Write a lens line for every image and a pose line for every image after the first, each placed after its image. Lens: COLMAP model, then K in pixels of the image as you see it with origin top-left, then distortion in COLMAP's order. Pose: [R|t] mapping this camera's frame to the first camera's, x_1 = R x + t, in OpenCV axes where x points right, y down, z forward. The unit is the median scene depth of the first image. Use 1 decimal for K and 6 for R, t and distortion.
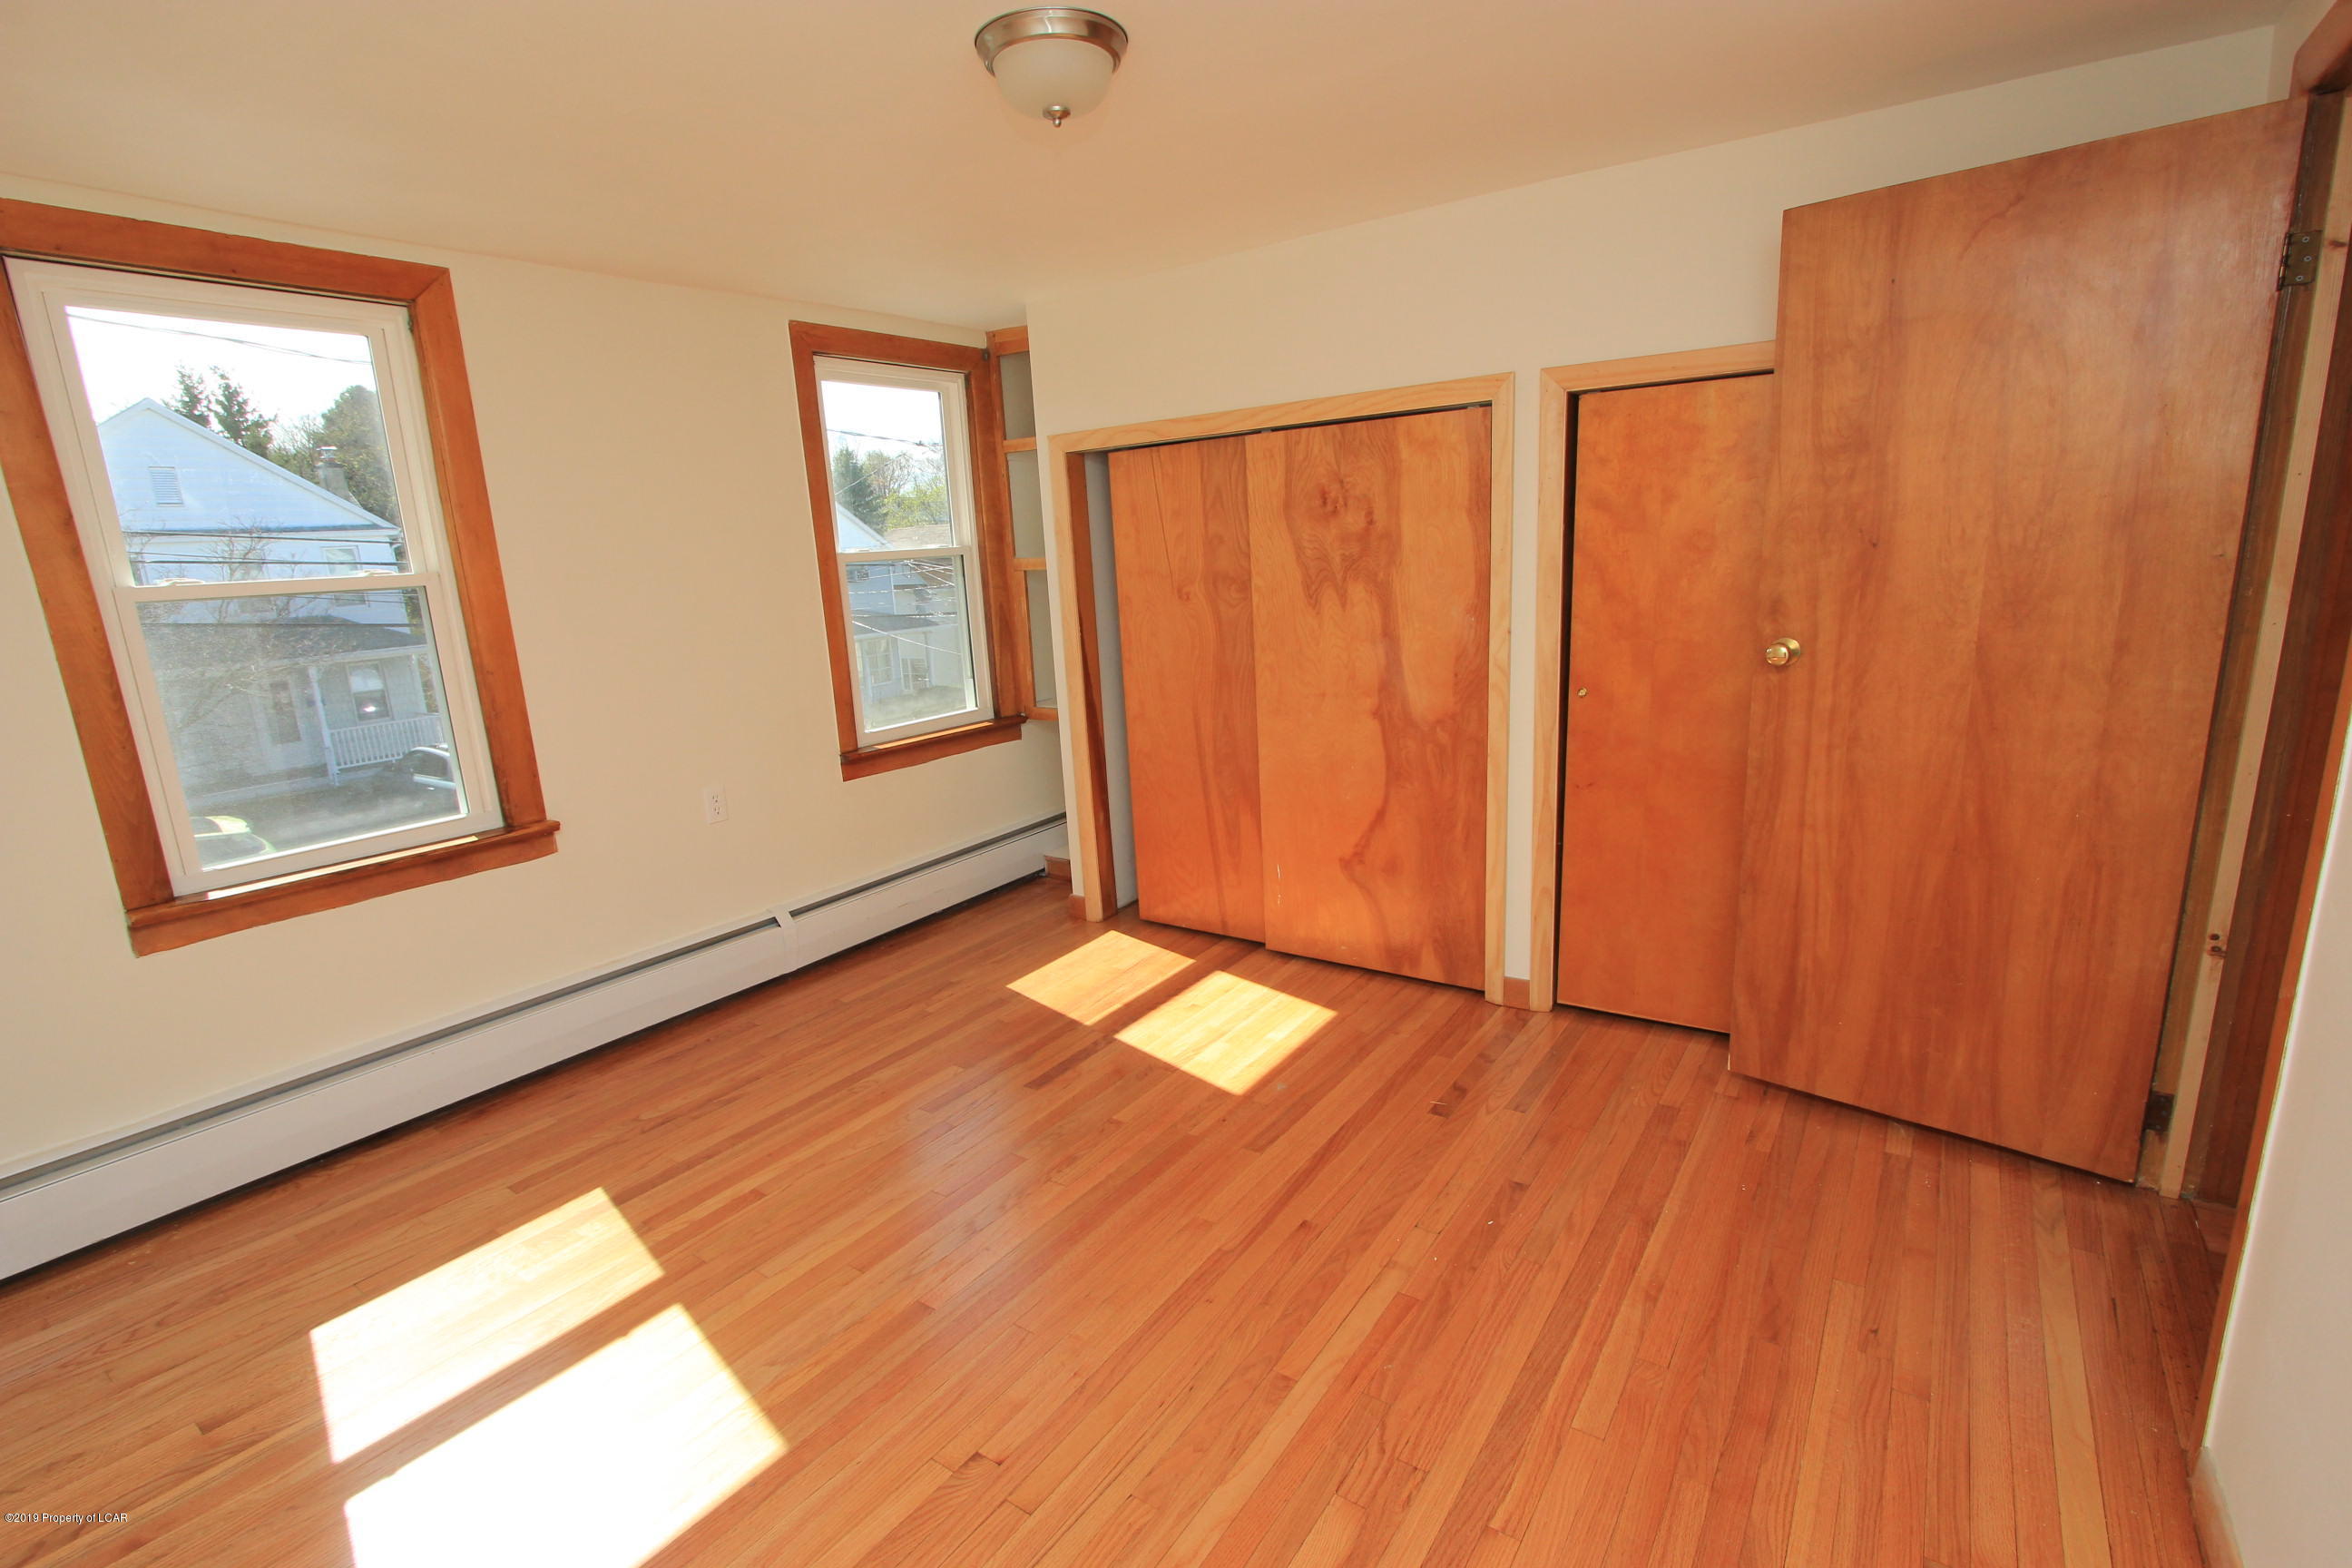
lens RADIAL K [[1083.7, 0, 1170.1], [0, 1083.7, 788.9], [0, 0, 1]] dist [-0.012135, 0.000854]
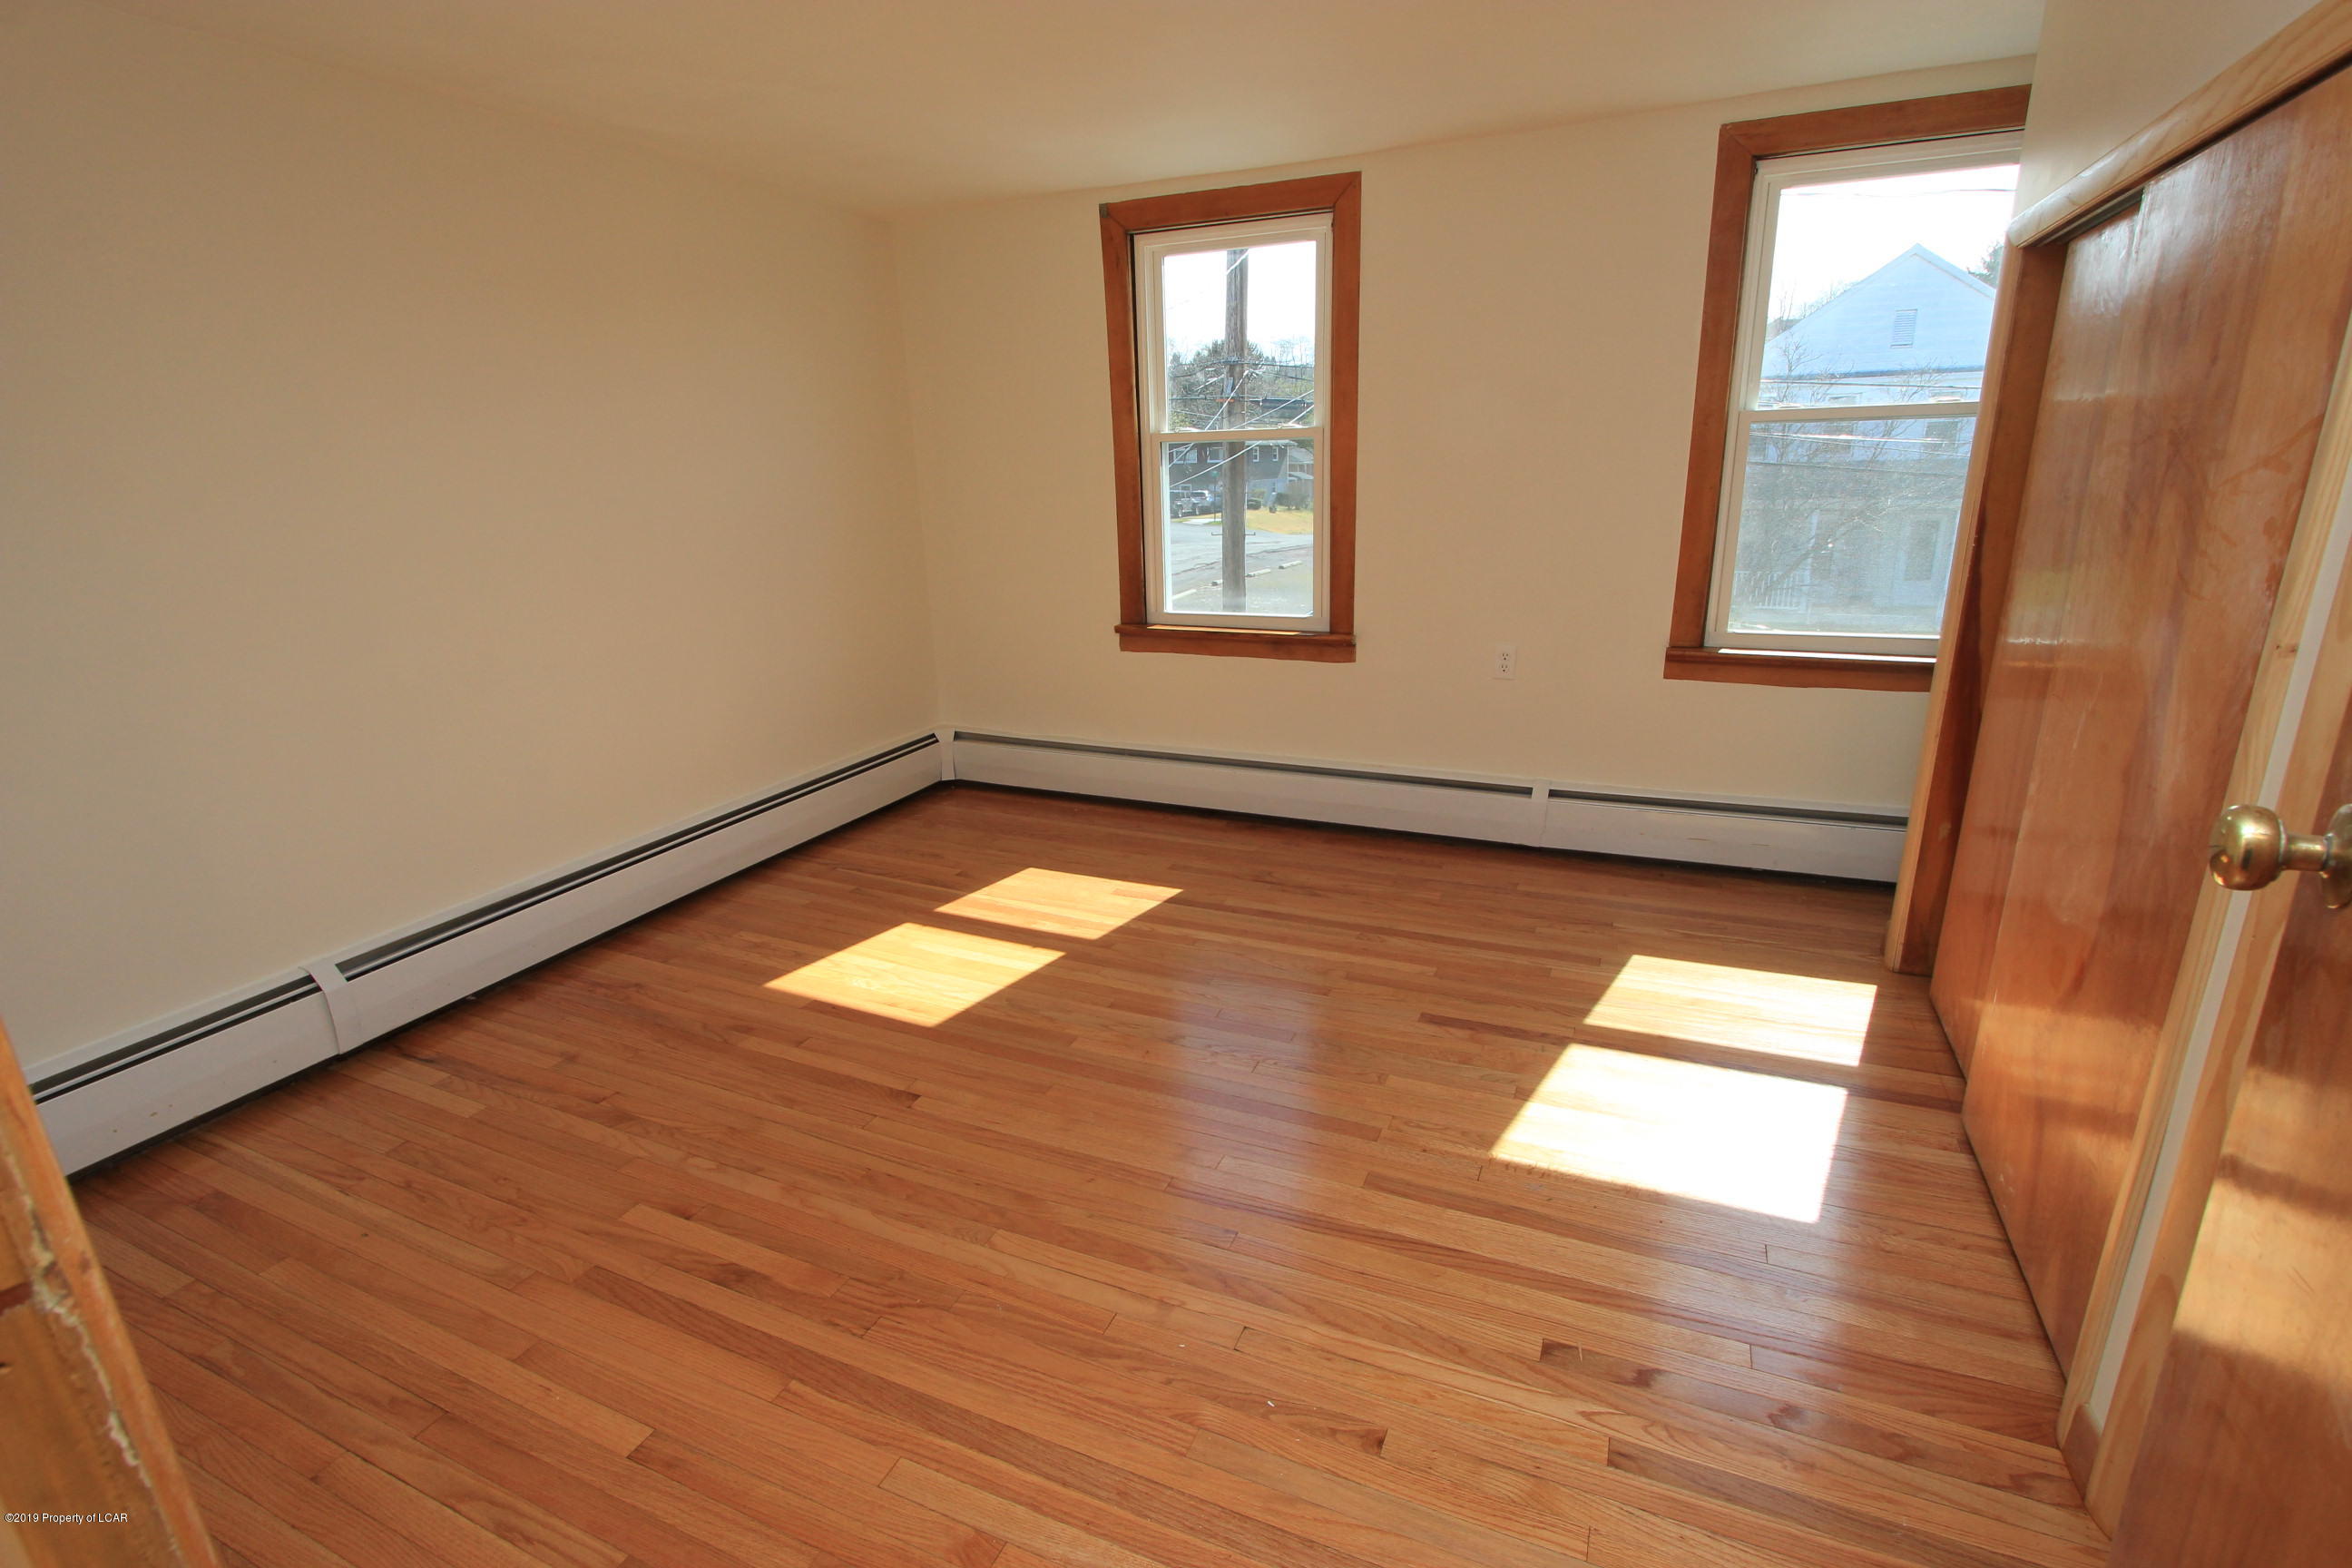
lens RADIAL K [[1083.7, 0, 1170.1], [0, 1083.7, 788.9], [0, 0, 1]] dist [-0.012135, 0.000854]
pose [[0.200800, 0.328856, -0.922785, 0.617635], [-0.197186, 0.936260, 0.290750, -0.133104], [0.959582, 0.123577, 0.252847, 0.537265]]
